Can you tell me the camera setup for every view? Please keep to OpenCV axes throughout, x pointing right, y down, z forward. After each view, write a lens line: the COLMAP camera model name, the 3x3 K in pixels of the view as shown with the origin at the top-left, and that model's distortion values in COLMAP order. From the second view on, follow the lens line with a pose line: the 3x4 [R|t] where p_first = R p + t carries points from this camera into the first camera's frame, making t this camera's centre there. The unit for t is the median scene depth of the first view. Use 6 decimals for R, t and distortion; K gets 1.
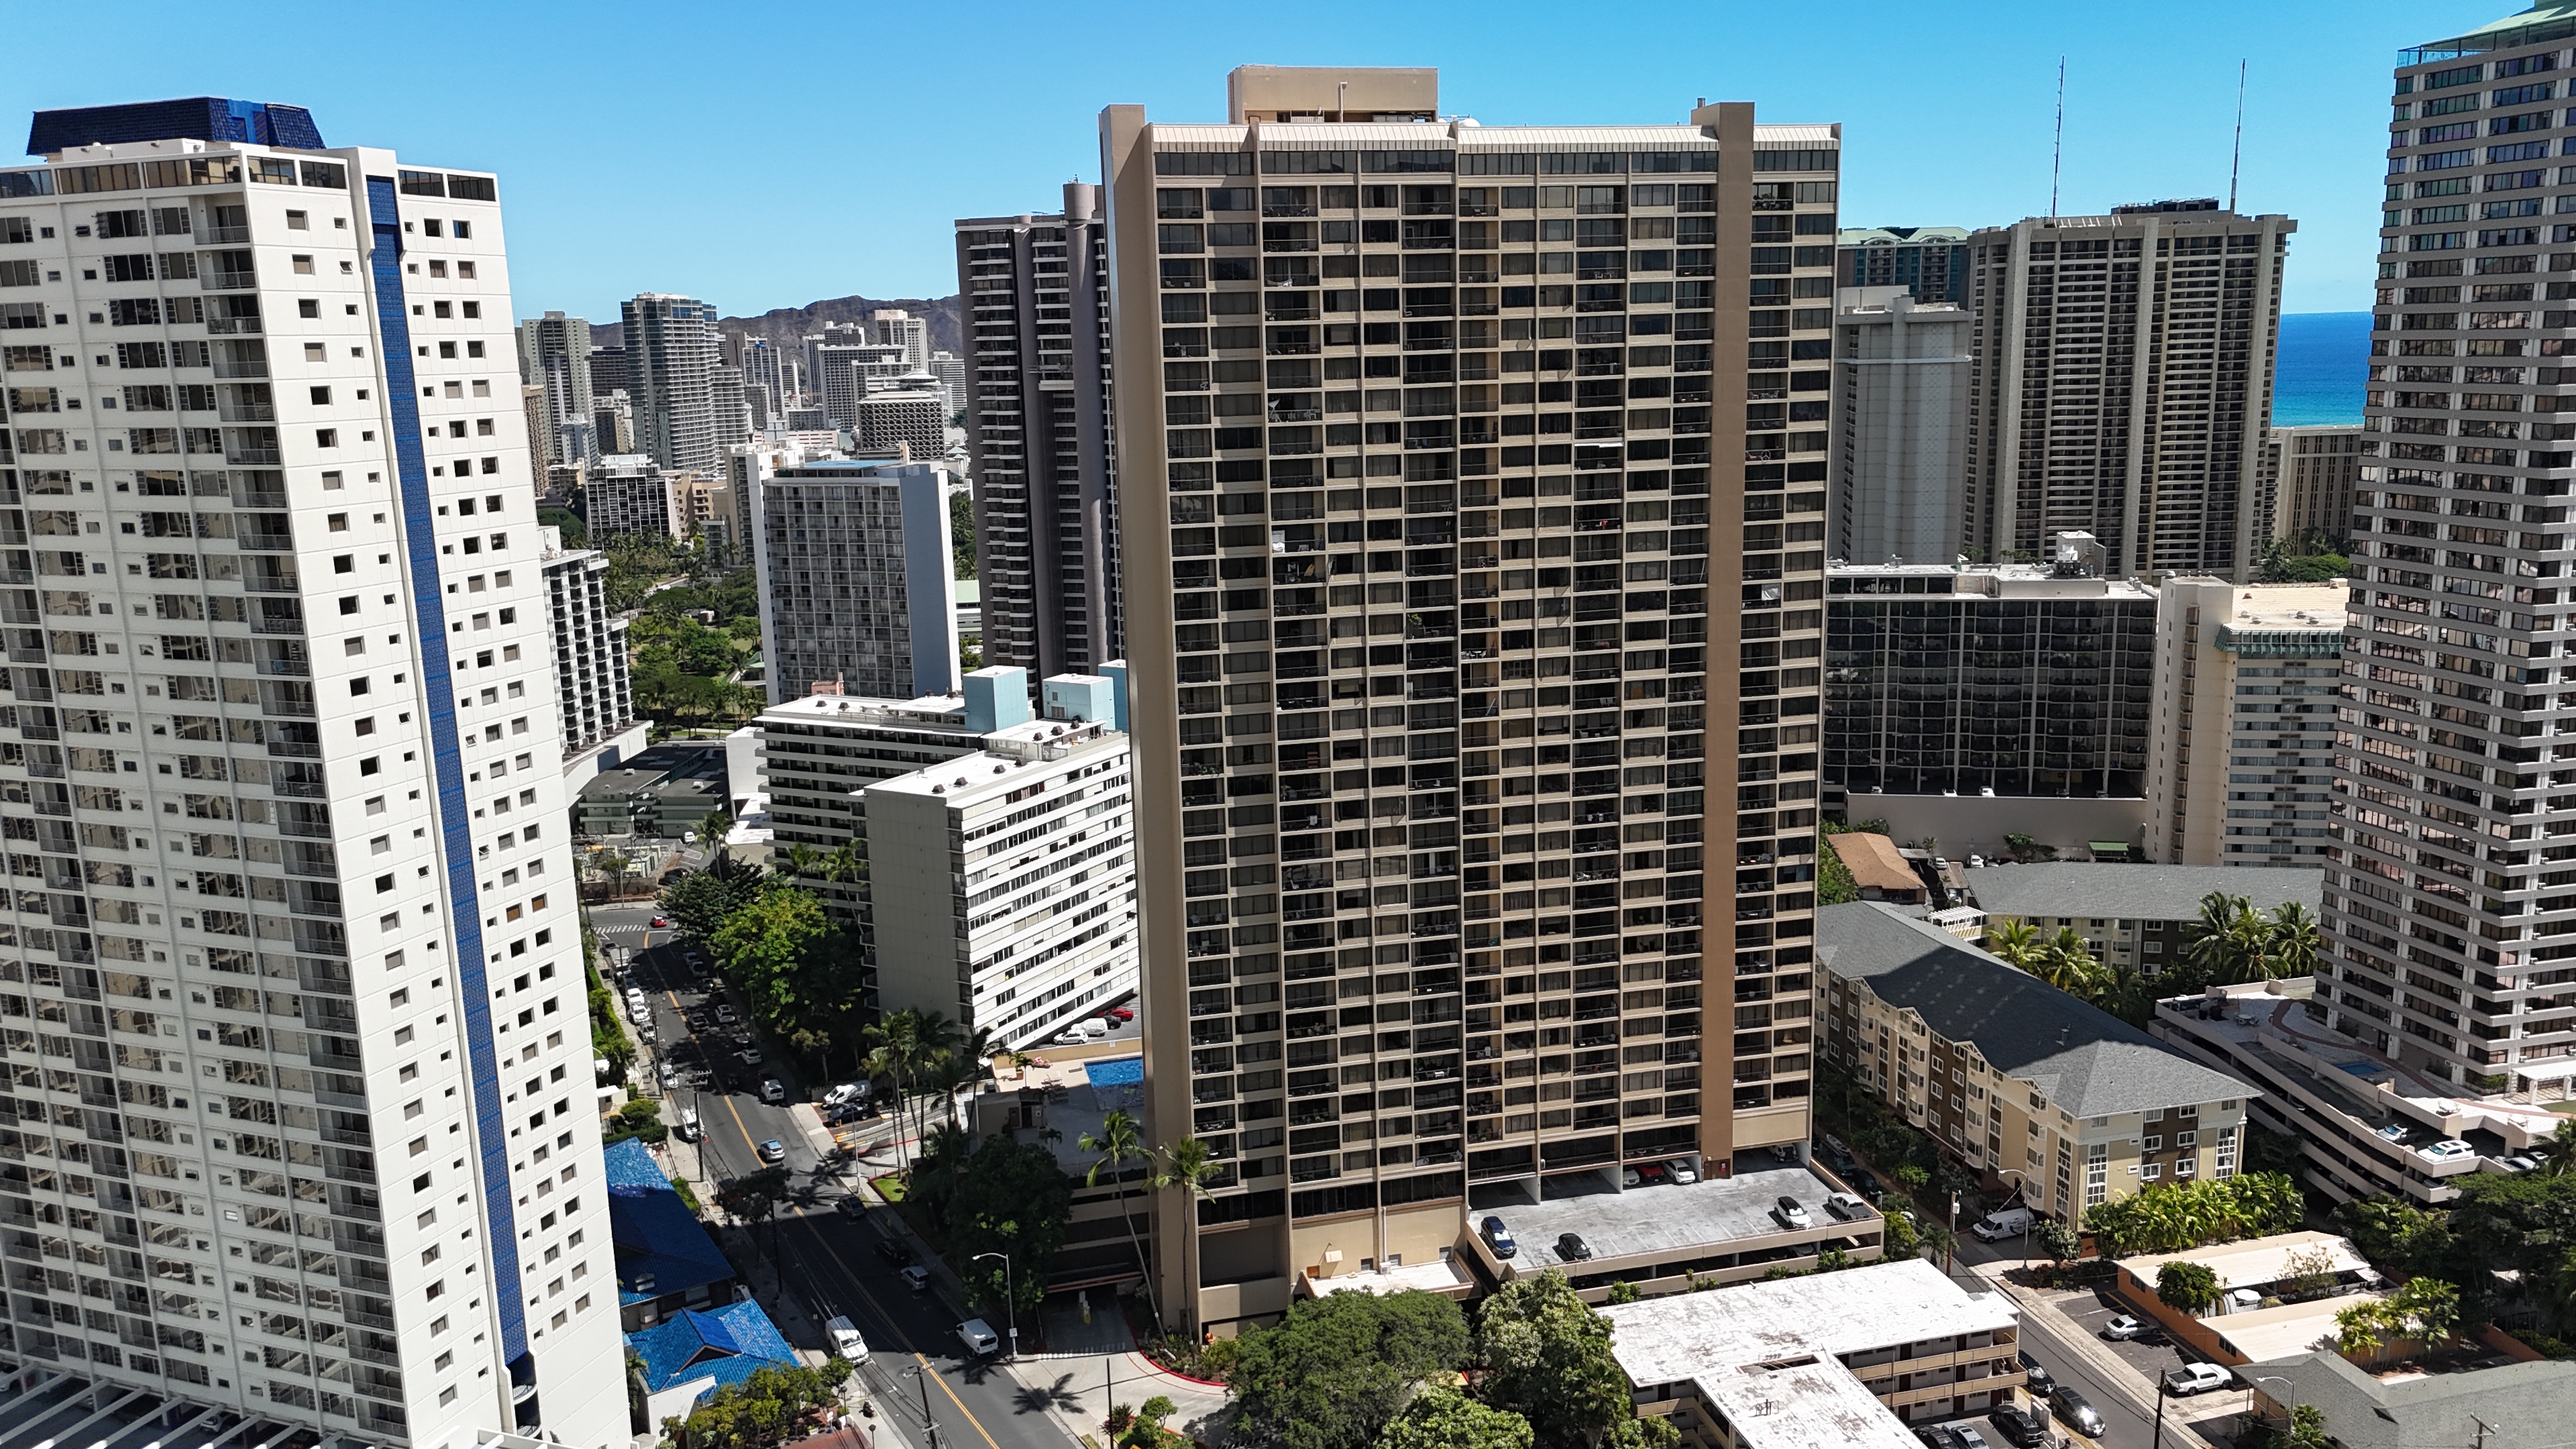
lens RADIAL K [[1921.9, 0, 1287.2], [0, 1921.9, 728.2], [0, 0, 1]] dist [0.078070, -0.080828]
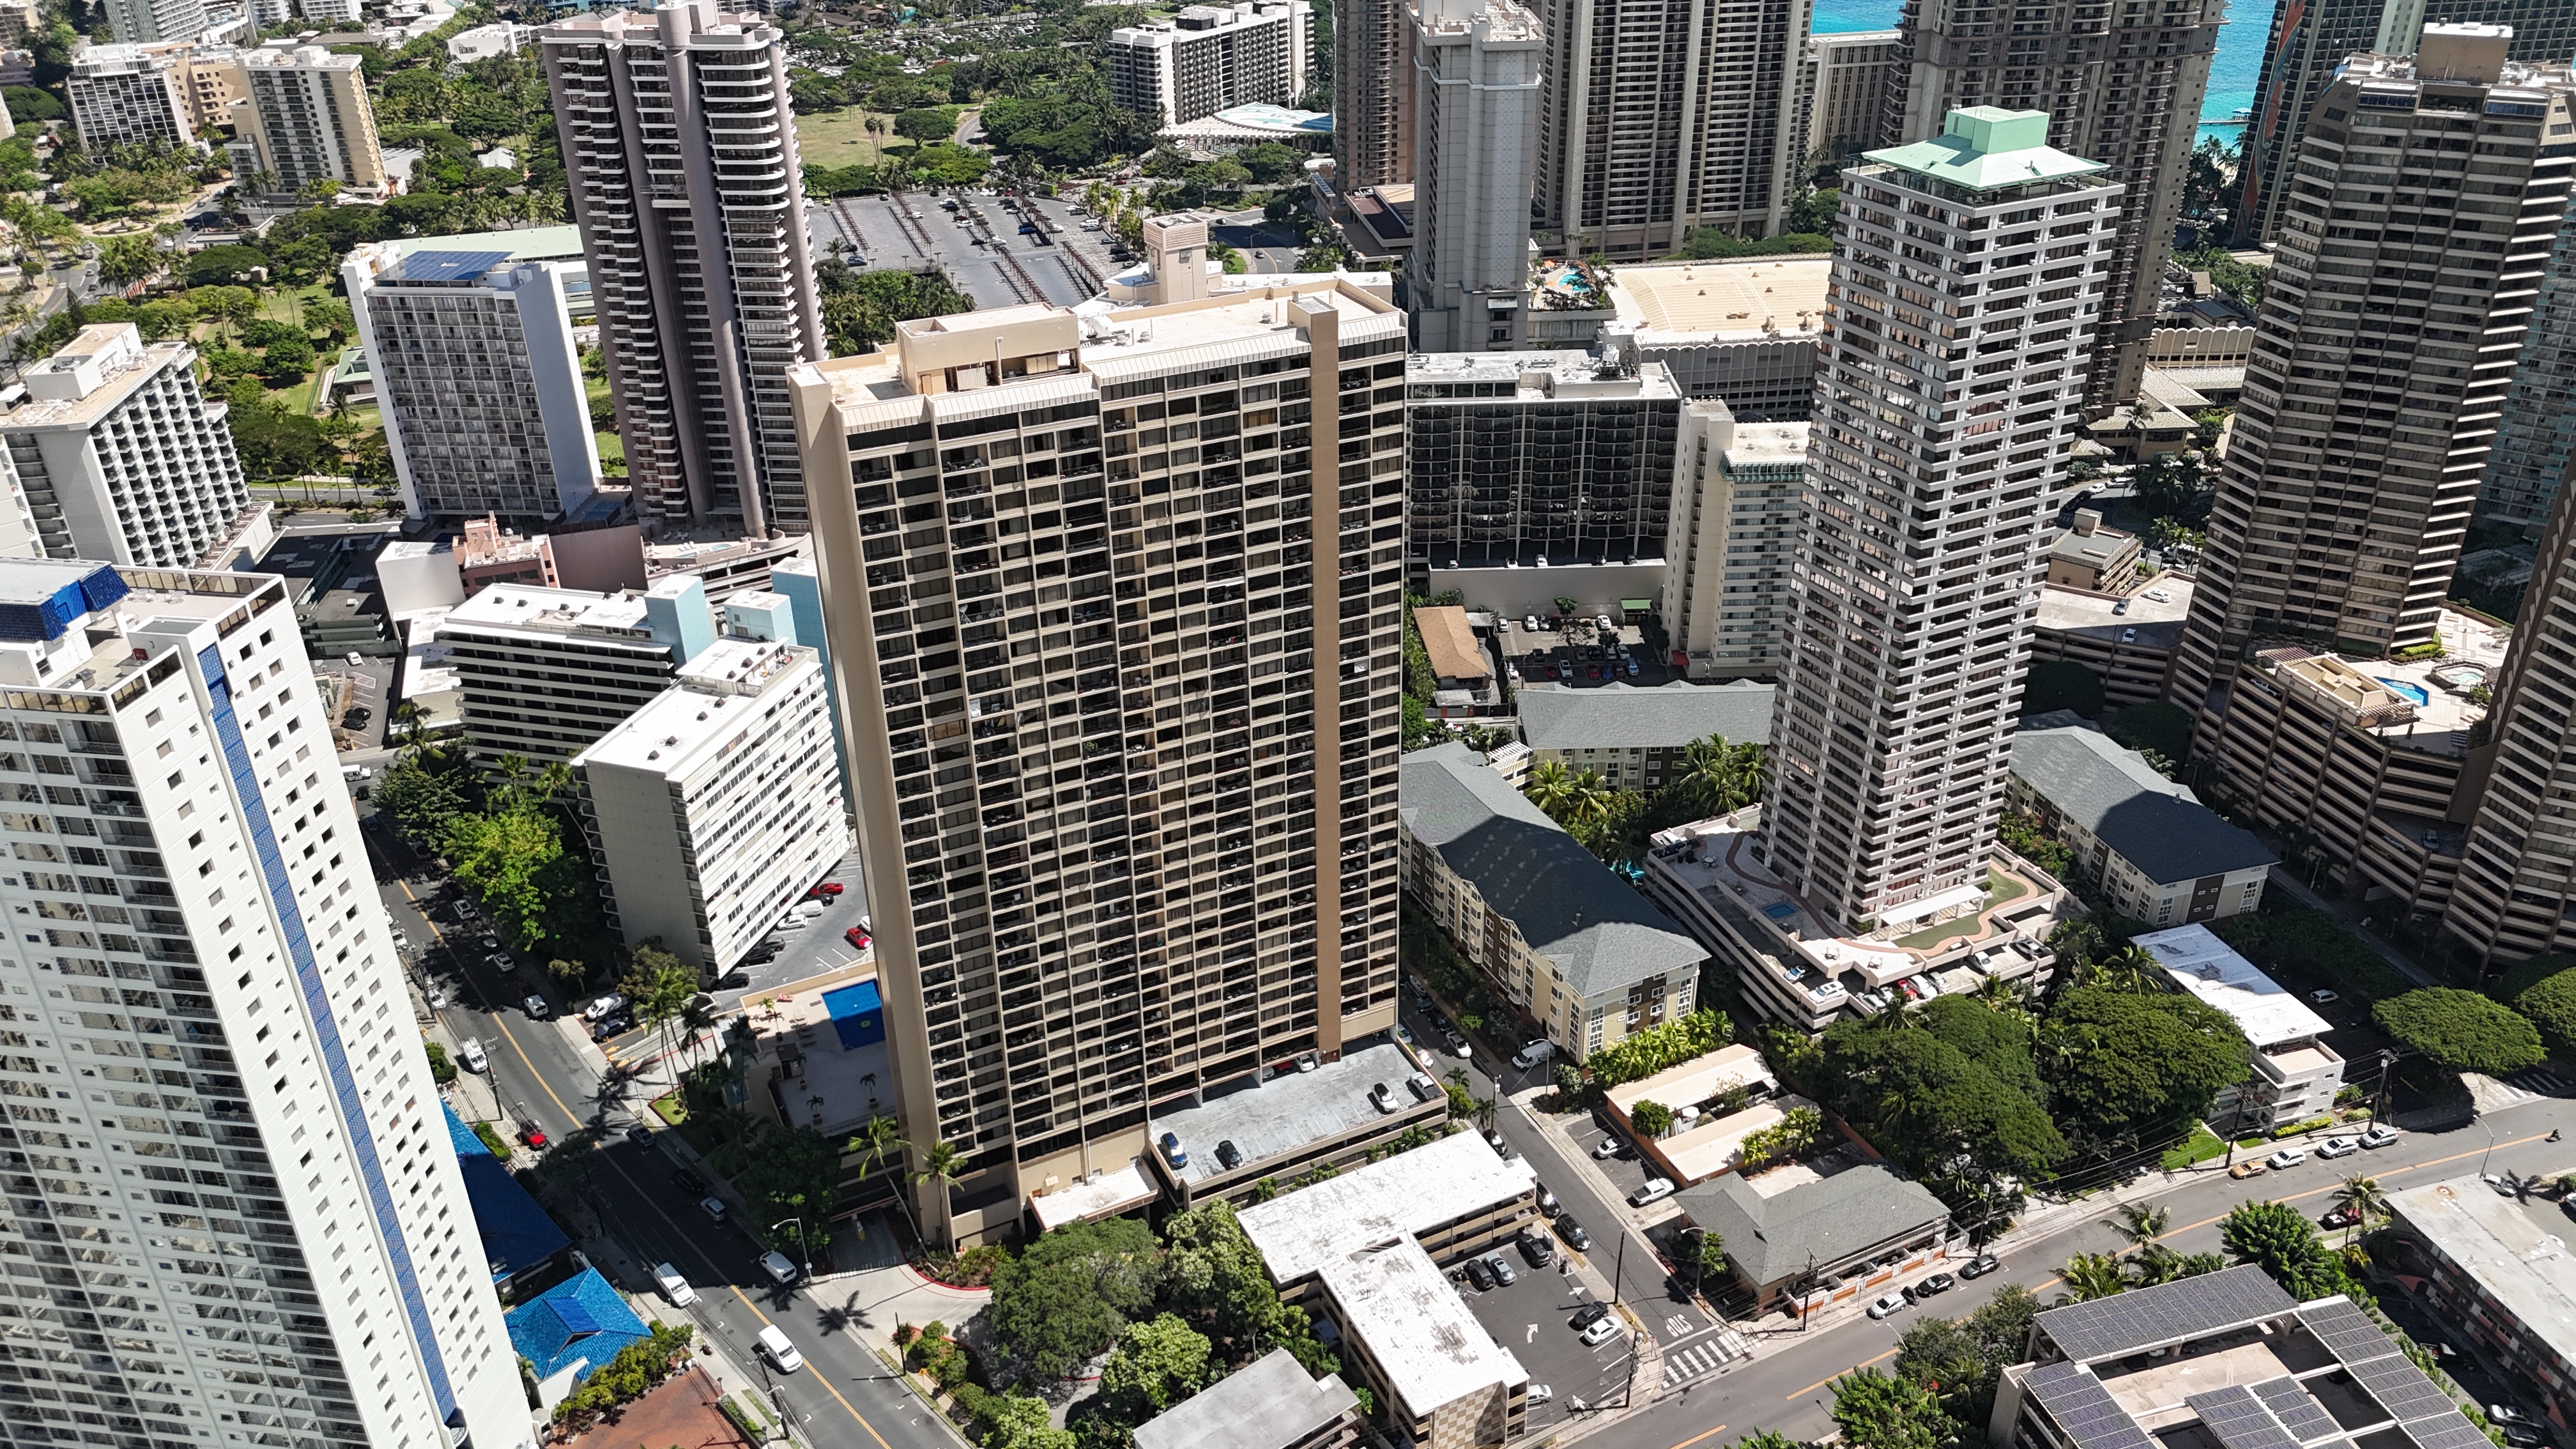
lens RADIAL K [[1921.9, 0, 1301.5], [0, 1921.9, 744.6], [0, 0, 1]] dist [0.078070, -0.080828]
pose [[0.977350, -0.089829, 0.191616, -0.033459], [0.027847, 0.952158, 0.304334, -0.386705], [-0.209787, -0.292105, 0.933094, -0.175964]]
